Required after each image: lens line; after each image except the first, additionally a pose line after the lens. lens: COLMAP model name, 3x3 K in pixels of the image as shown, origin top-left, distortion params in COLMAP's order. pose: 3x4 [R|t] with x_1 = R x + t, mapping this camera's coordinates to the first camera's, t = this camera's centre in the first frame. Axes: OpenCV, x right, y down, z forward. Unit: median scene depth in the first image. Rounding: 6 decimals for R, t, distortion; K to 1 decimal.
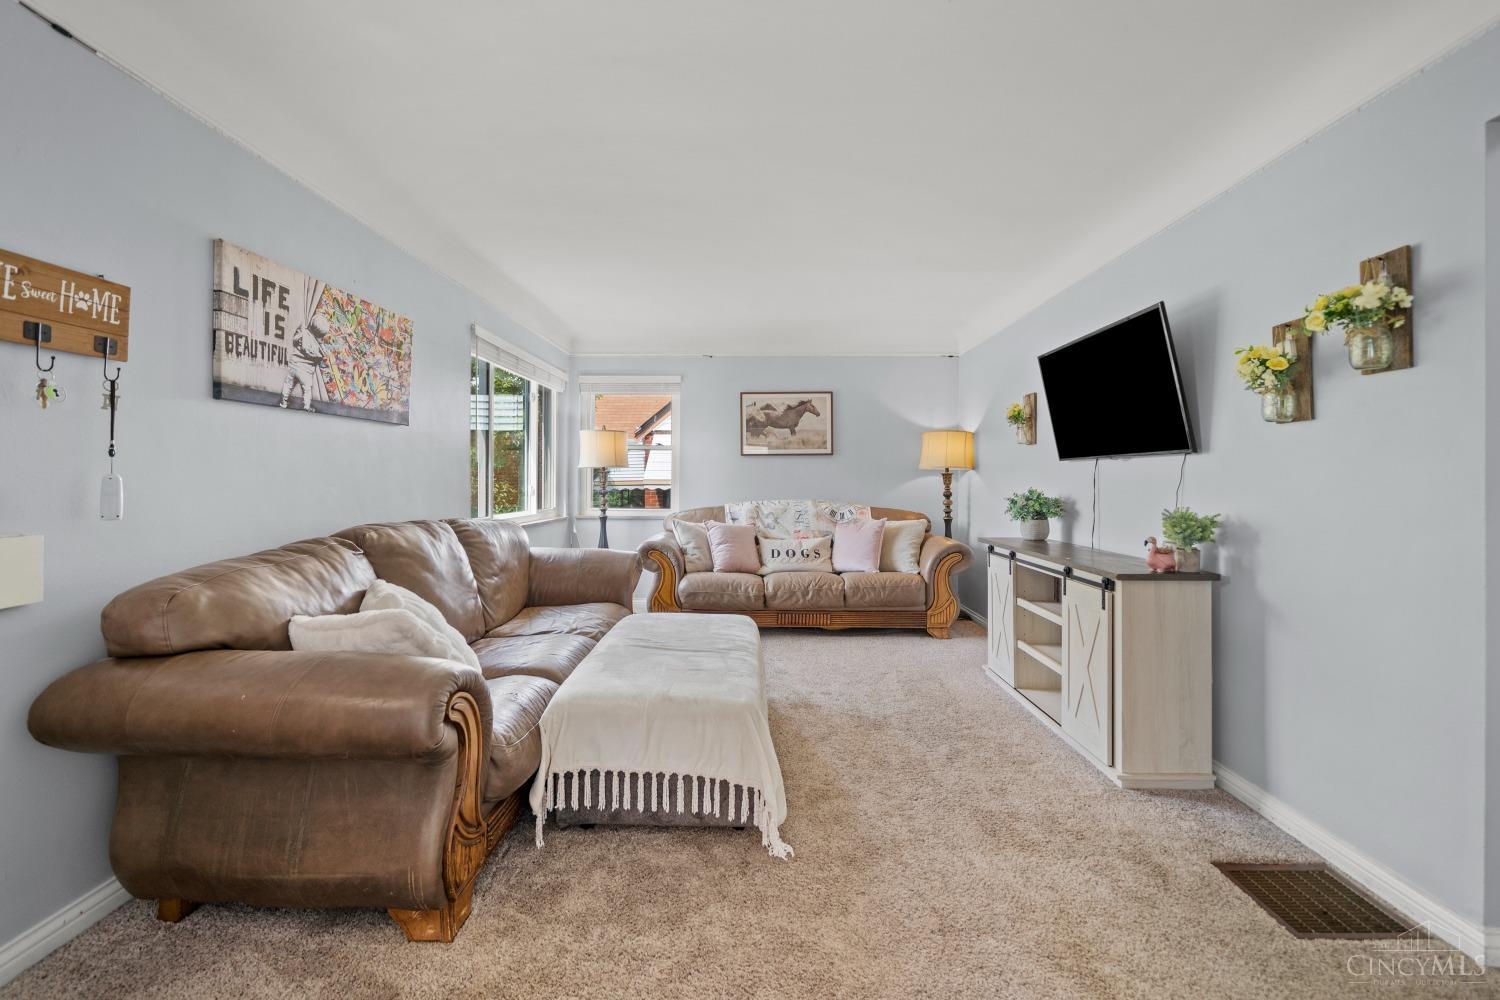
lens RADIAL K [[574.8, 0, 745.1], [0, 574.8, 477.8], [0, 0, 1]] dist [-0.001051, 0.000045]
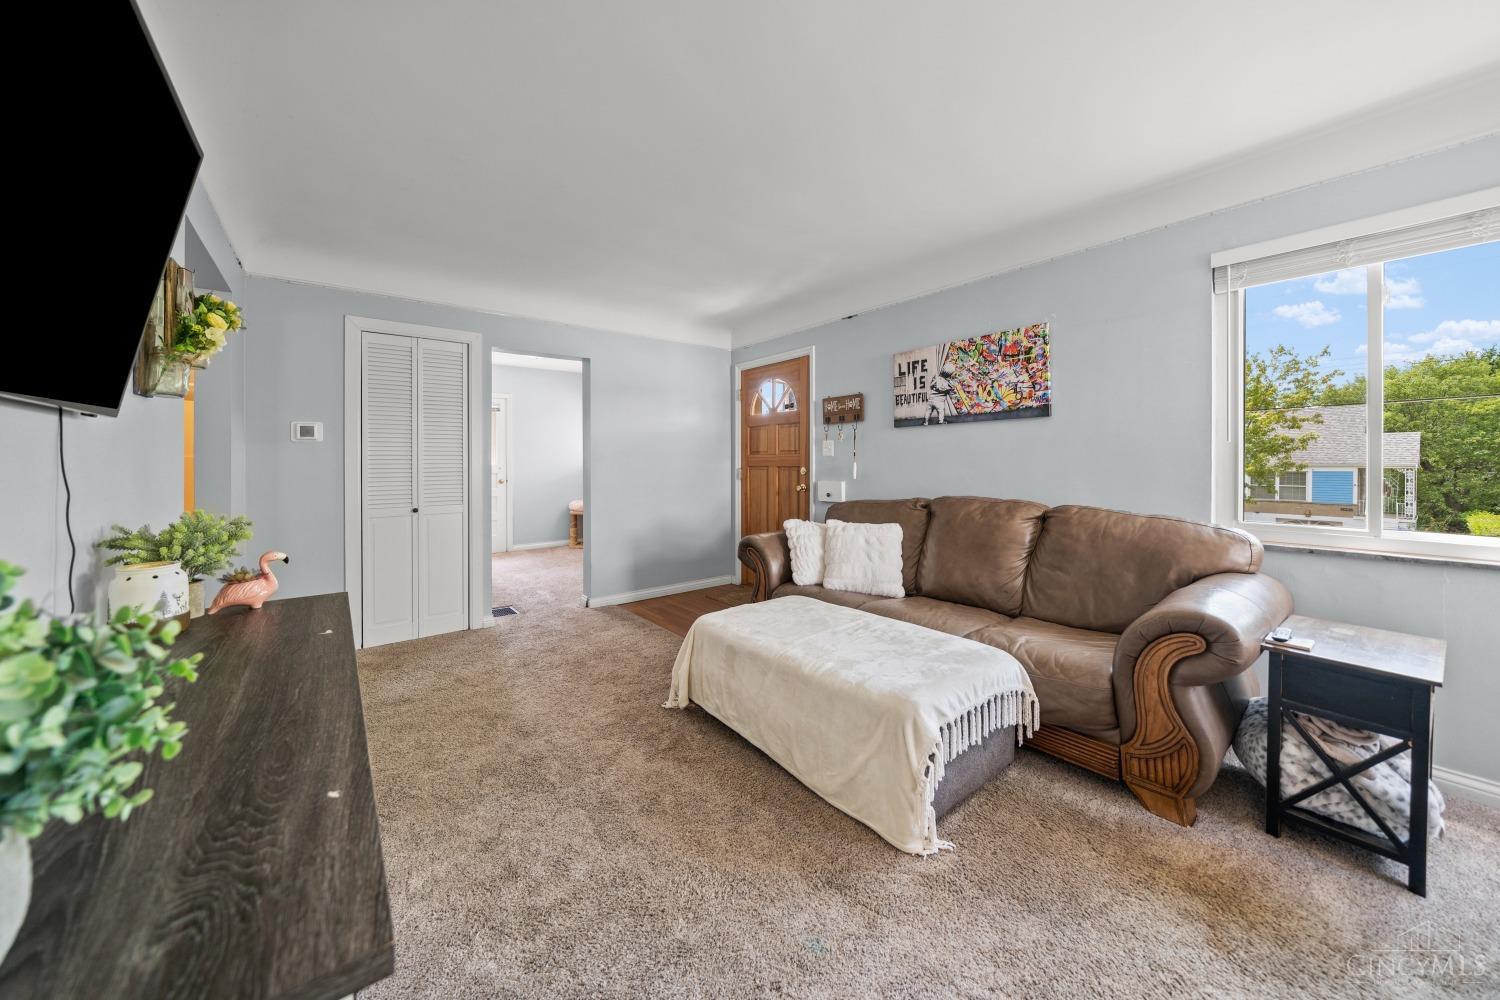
lens RADIAL K [[528.6, 0, 744.3], [0, 528.6, 471.4], [0, 0, 1]] dist [-0.003757, -0.000221]
pose [[-0.768880, -0.002285, -0.639389, 0.595506], [-0.008080, 0.999948, 0.006142, 0.016138], [0.639342, 0.009889, -0.768859, 1.606624]]
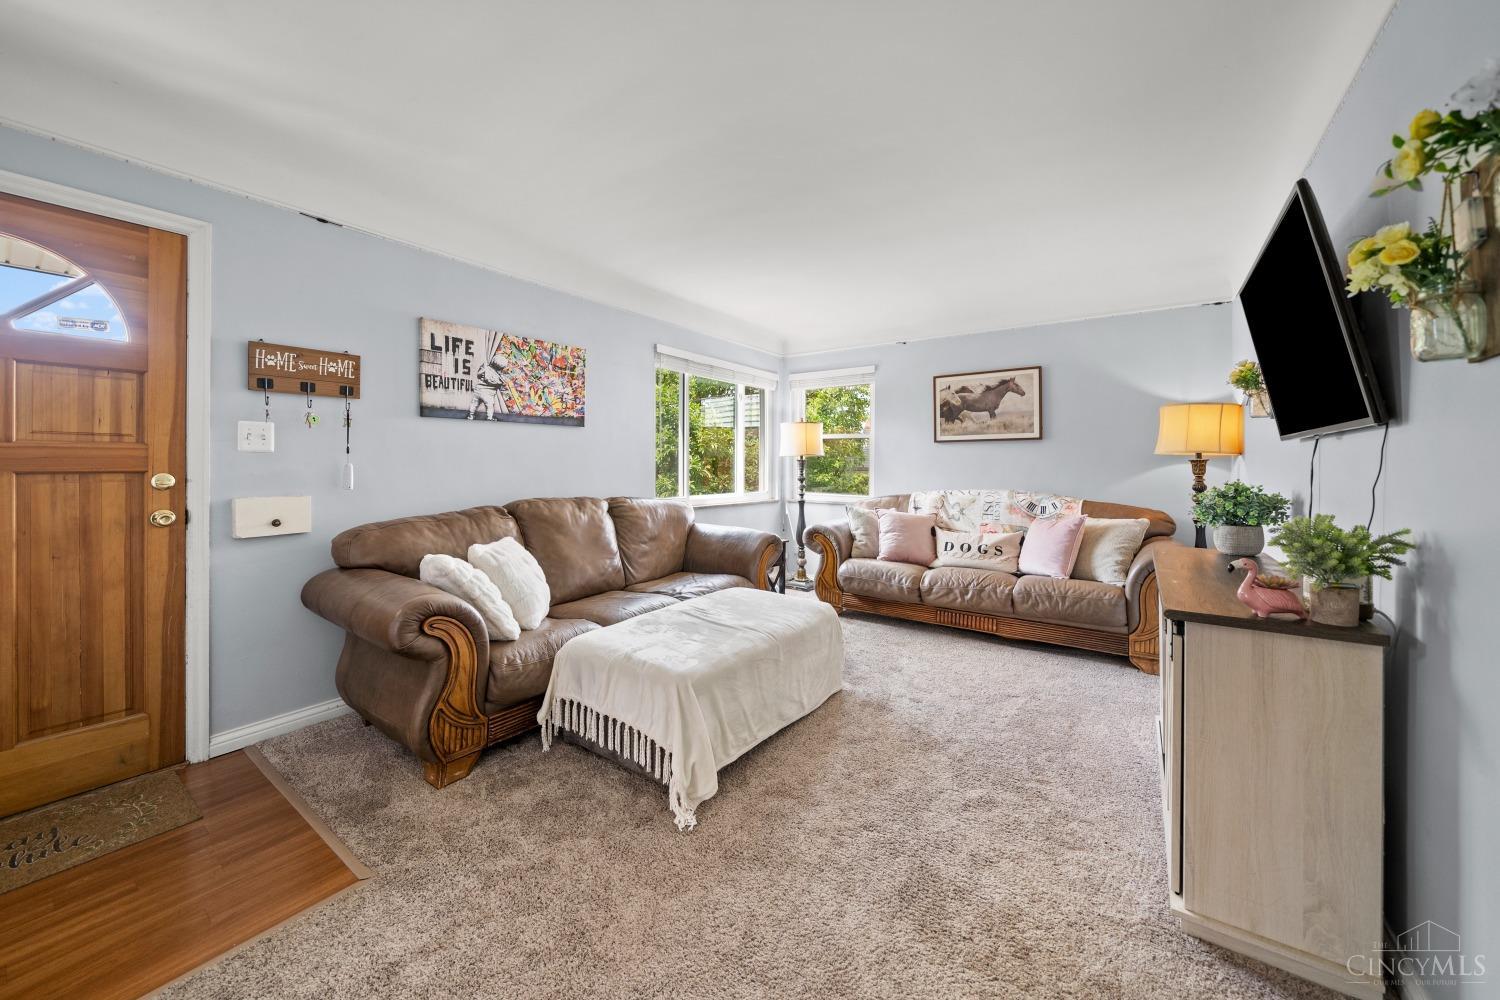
lens RADIAL K [[539.4, 0, 761.2], [0, 539.4, 467.7], [0, 0, 1]] dist [-0.001076, -0.000087]
pose [[0.836067, 0.002937, -0.548620, 0.525978], [-0.000515, 0.999989, 0.004568, -0.000655], [0.548627, -0.003536, 0.836060, 0.187791]]
